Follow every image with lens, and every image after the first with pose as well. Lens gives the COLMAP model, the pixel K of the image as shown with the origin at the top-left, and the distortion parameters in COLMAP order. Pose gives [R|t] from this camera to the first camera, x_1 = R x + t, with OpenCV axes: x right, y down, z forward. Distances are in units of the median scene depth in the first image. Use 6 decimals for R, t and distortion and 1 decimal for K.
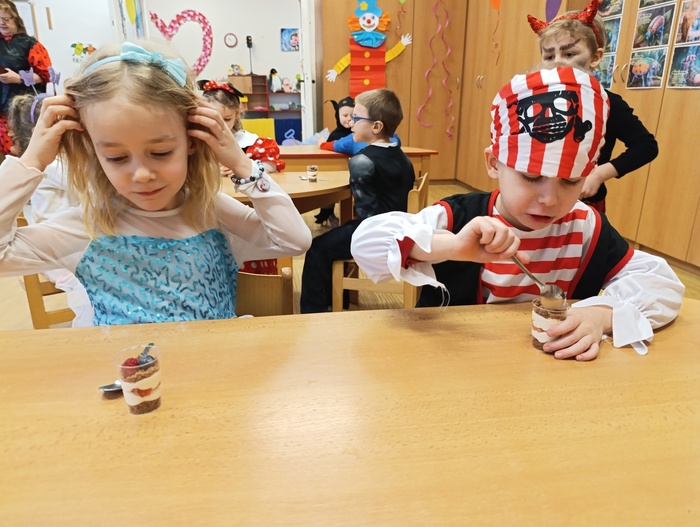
lens RADIAL K [[486.1, 0, 350.1], [0, 486.1, 263.2], [0, 0, 1]] dist [0.009541, -0.022419]
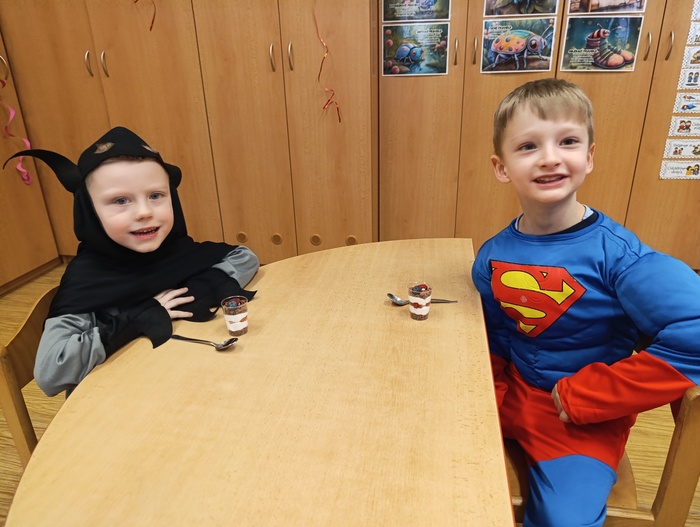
lens RADIAL K [[486.1, 0, 350.9], [0, 486.1, 262.4], [0, 0, 1]] dist [0.009541, -0.022419]
pose [[0.331140, -0.356039, 0.873832, -0.243139], [0.325234, 0.912397, 0.248504, -0.372901], [-0.885759, 0.201910, 0.417927, 1.002493]]
